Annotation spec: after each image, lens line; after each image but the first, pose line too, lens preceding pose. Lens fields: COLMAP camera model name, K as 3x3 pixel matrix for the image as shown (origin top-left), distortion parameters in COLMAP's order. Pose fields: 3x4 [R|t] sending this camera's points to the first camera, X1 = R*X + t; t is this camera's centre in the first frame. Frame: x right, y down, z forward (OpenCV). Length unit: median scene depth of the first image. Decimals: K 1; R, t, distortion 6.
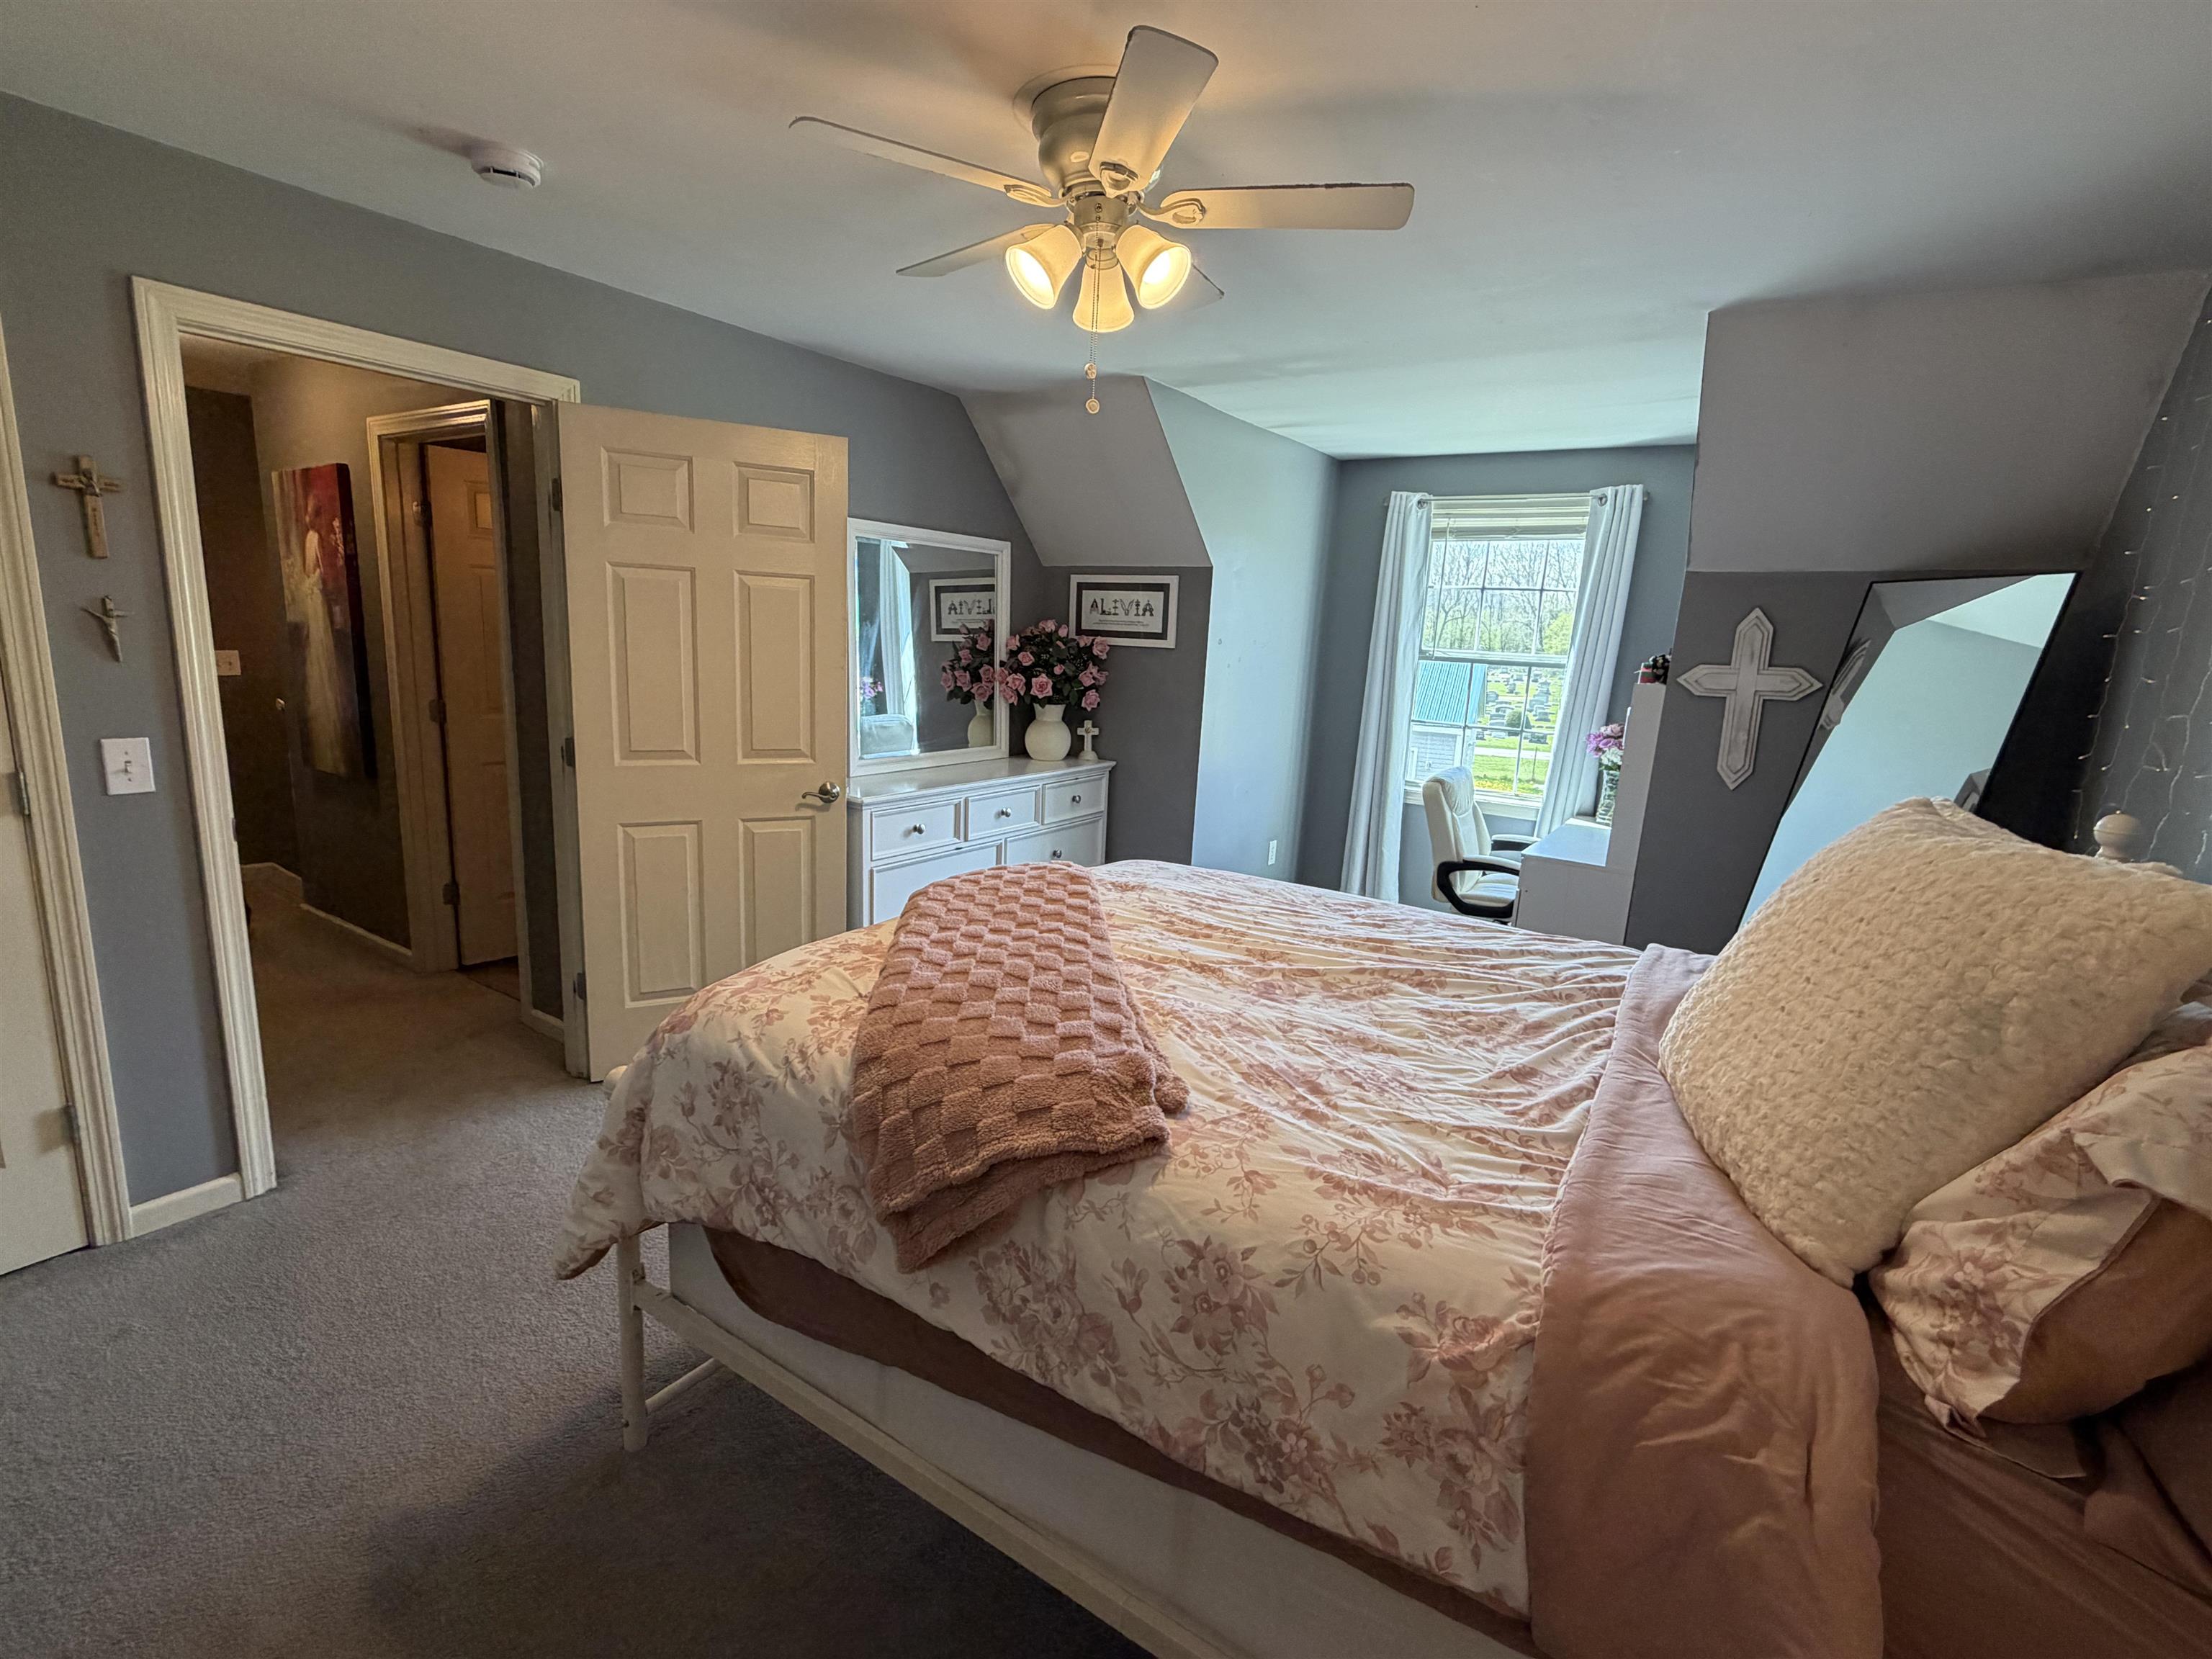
lens RADIAL K [[1021.6, 0, 1101.4], [0, 1021.6, 823.4], [0, 0, 1]] dist [0.000282, 0.001335]
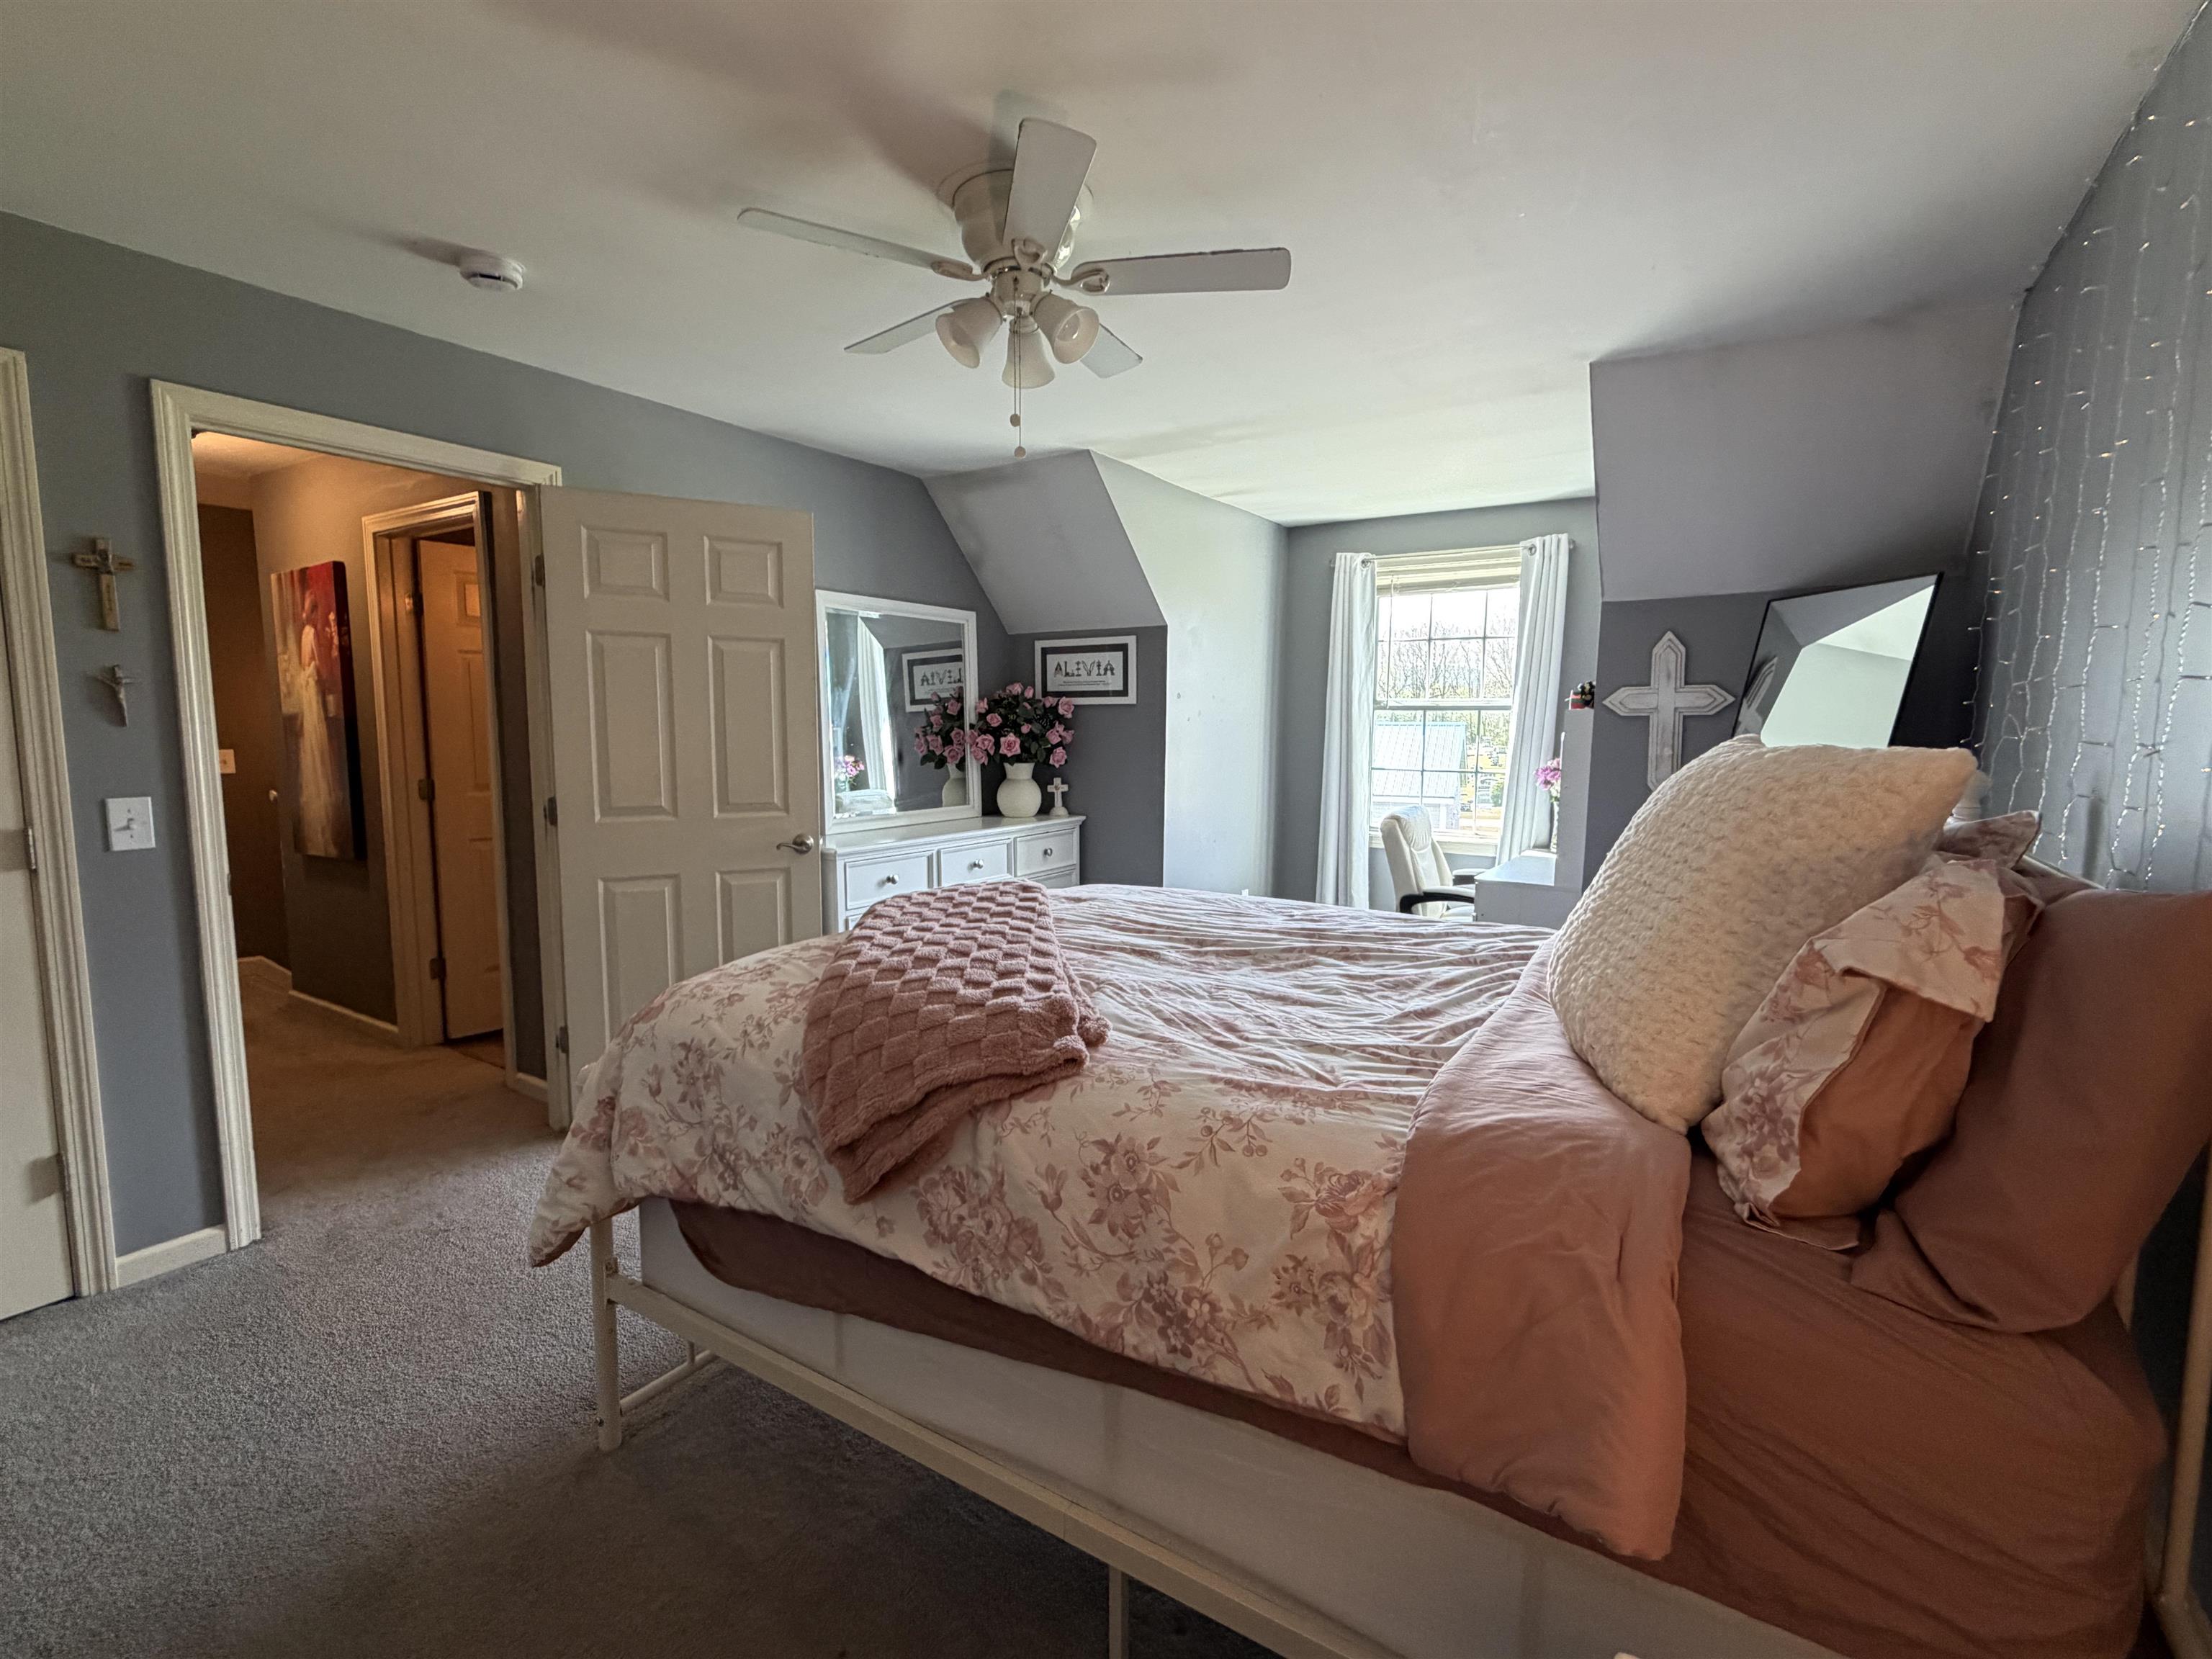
lens RADIAL K [[1021.6, 0, 1105.1], [0, 1021.6, 828.2], [0, 0, 1]] dist [0.000282, 0.001335]
pose [[0.998944, -0.044704, 0.010641, 0.049739], [0.045447, 0.995371, -0.084679, 0.090338], [-0.006806, 0.085074, 0.996351, -0.067492]]
